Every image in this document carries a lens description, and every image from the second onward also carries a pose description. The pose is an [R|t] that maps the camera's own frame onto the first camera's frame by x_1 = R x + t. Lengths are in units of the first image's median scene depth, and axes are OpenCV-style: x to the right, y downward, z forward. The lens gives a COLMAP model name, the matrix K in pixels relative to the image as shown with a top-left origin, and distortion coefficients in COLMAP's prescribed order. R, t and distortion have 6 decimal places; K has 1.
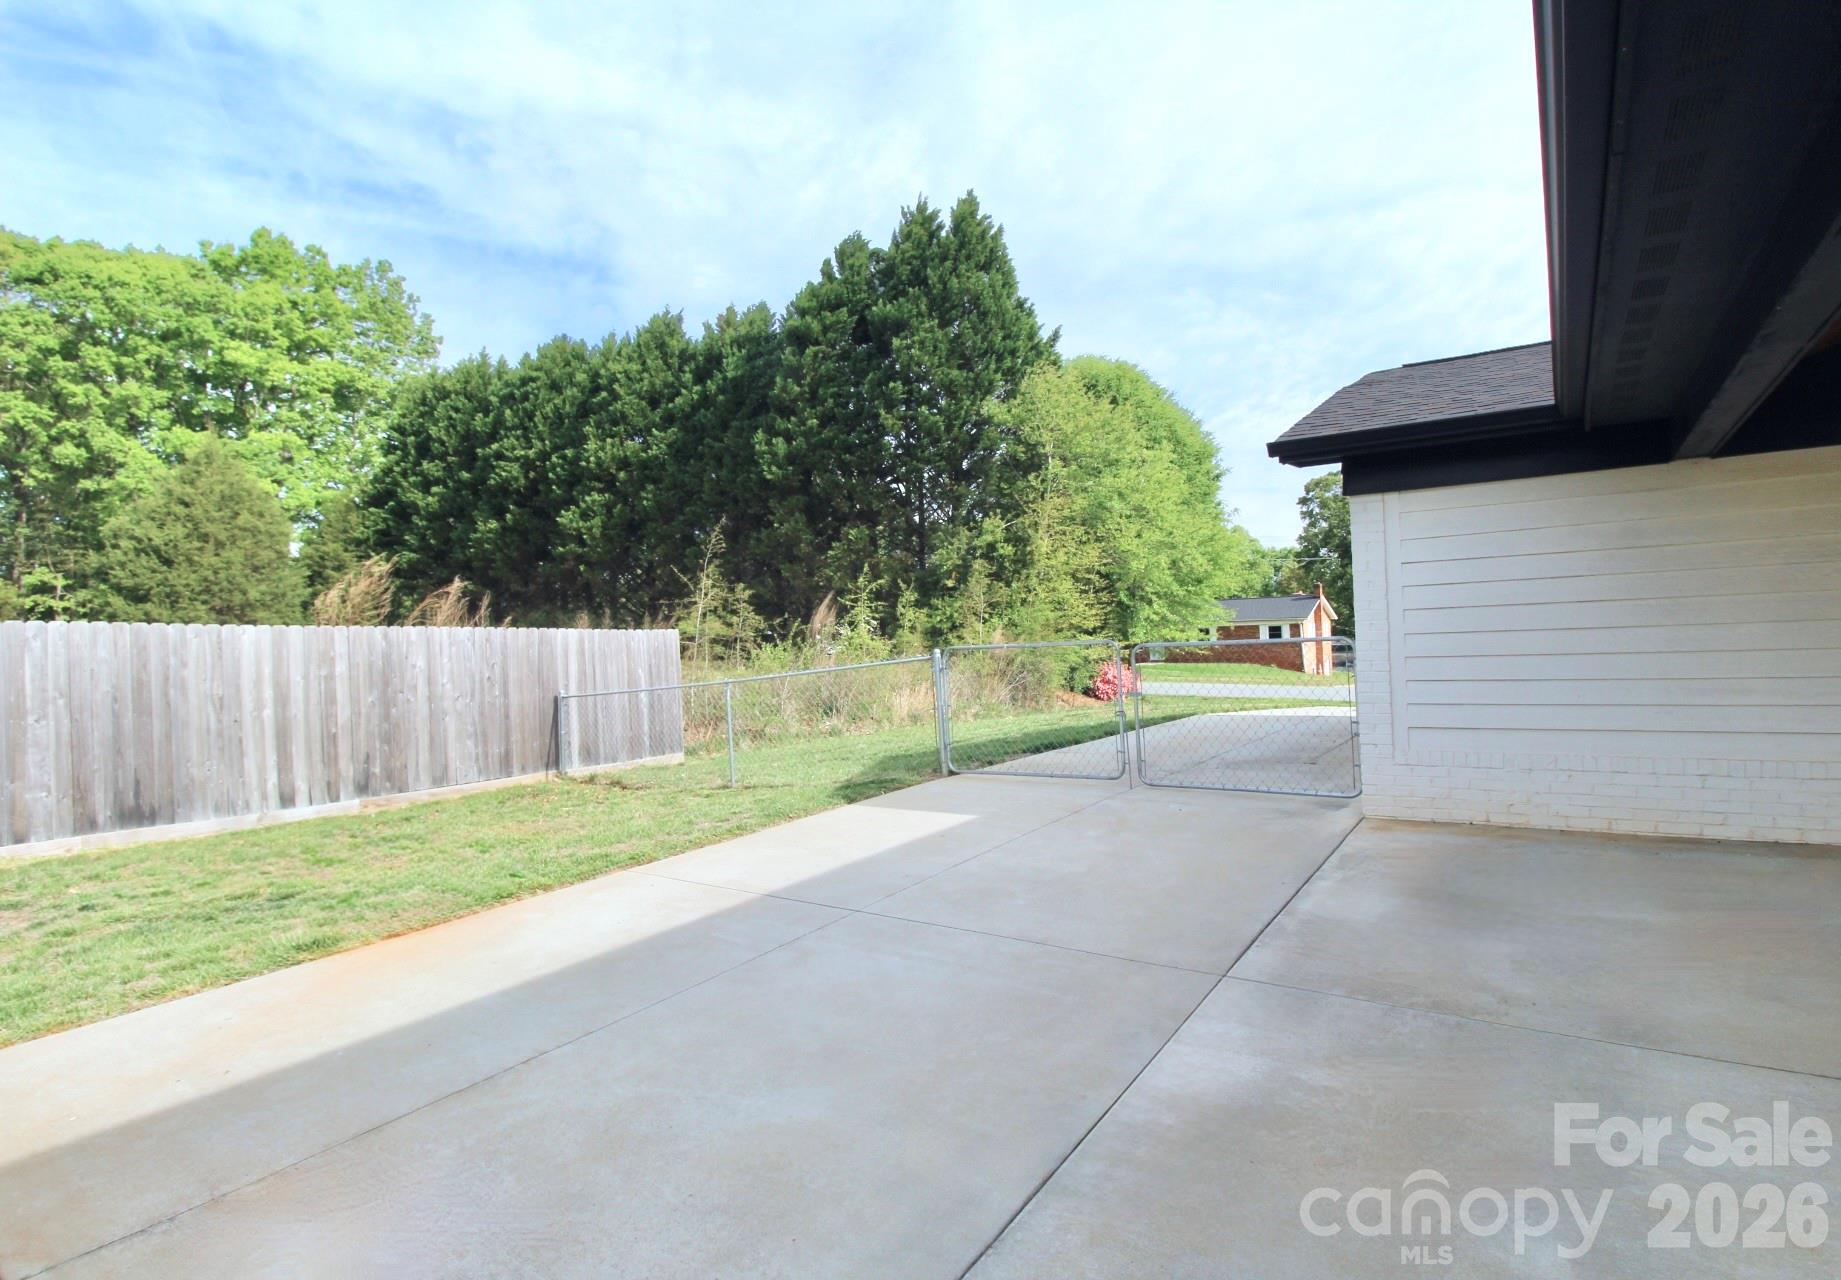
lens RADIAL K [[948.1, 0, 953.7], [0, 948.1, 643.6], [0, 0, 1]] dist [-0.074704, -0.000327]
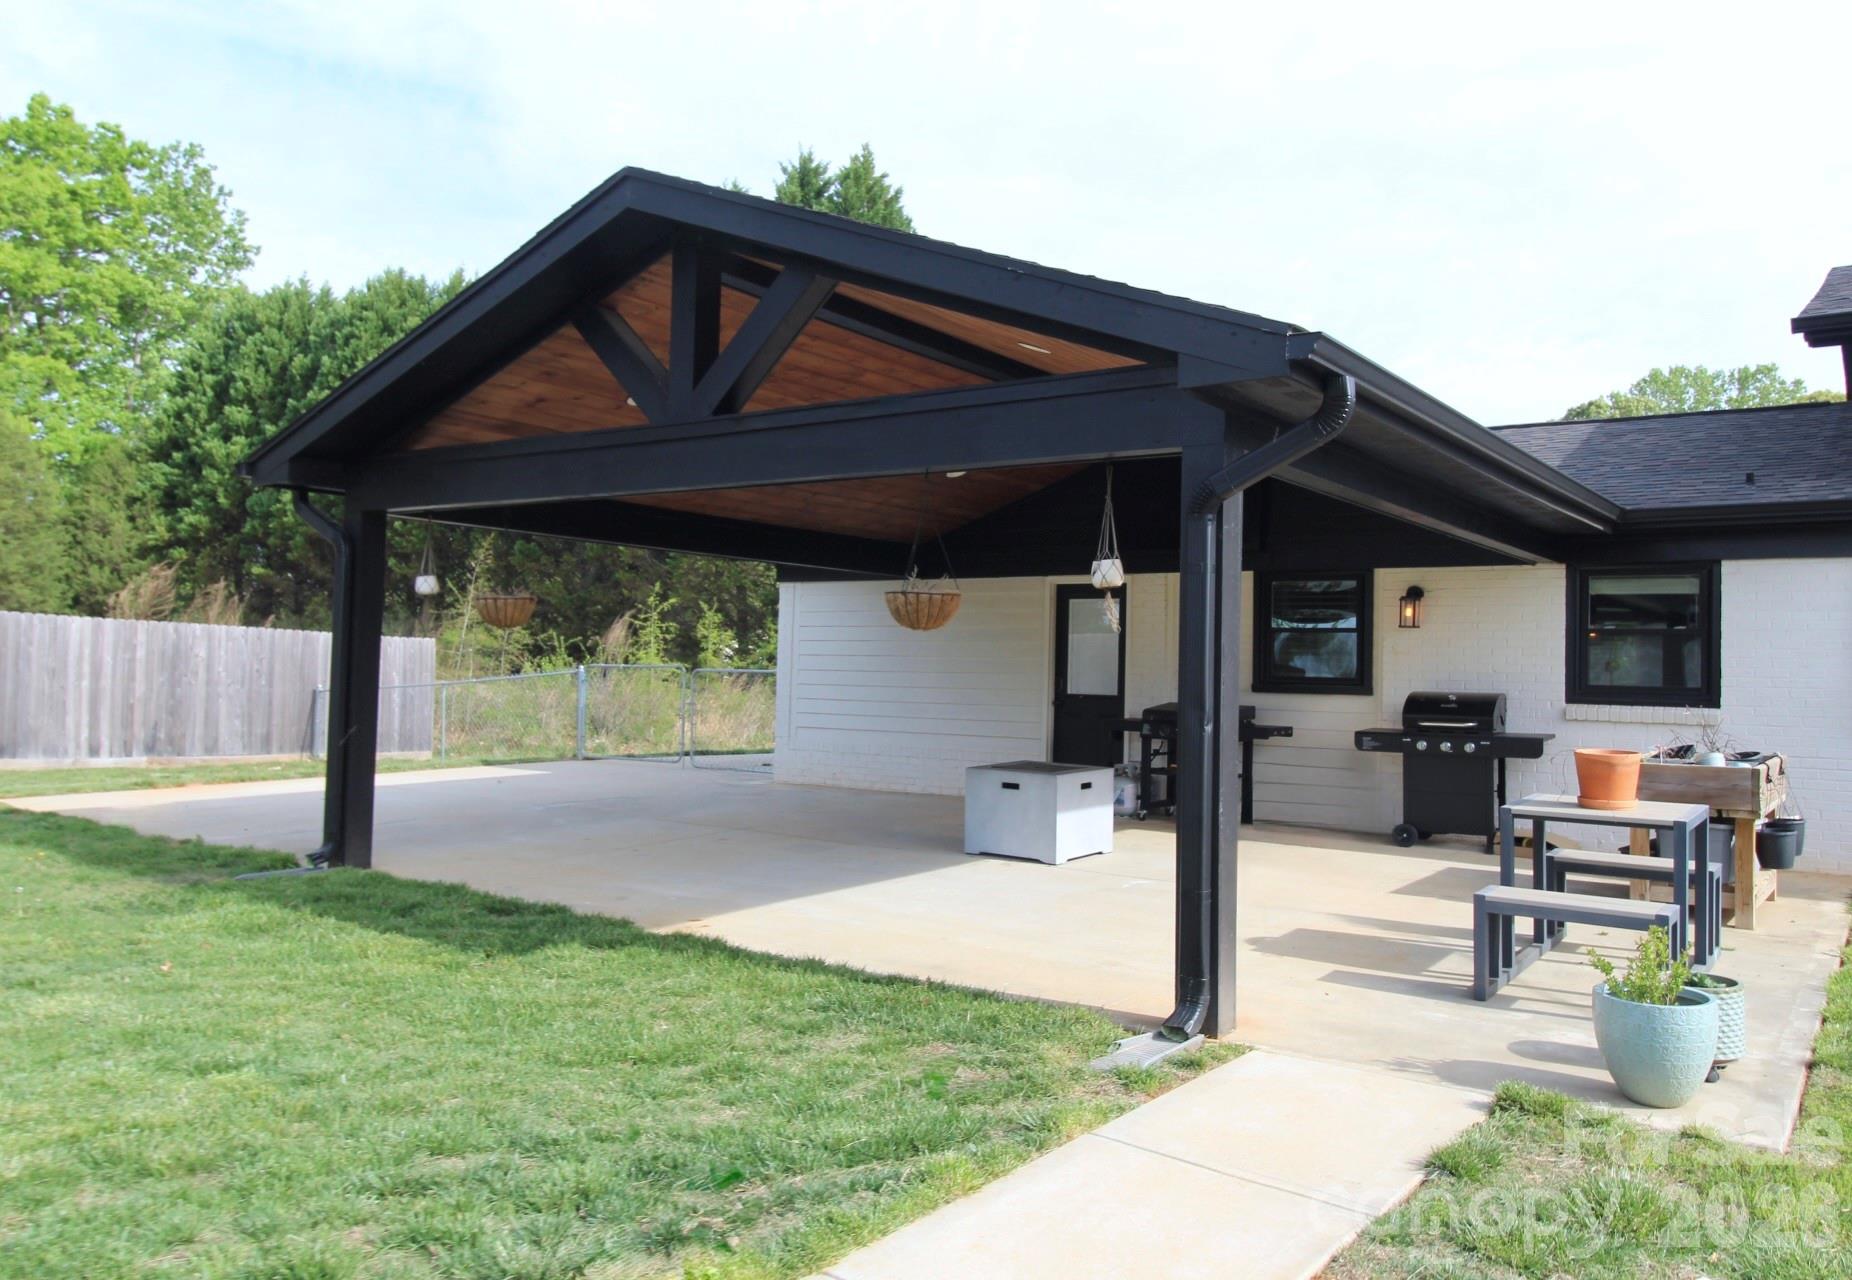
lens RADIAL K [[1419.6, 0, 926.0], [0, 1419.6, 640.0], [0, 0, 1]] dist [-0.053766, -0.042397]
pose [[0.997346, 0.056586, -0.045807, 0.305305], [-0.057921, 0.997918, -0.028373, -0.000155], [0.044106, 0.030951, 0.998547, -0.529424]]
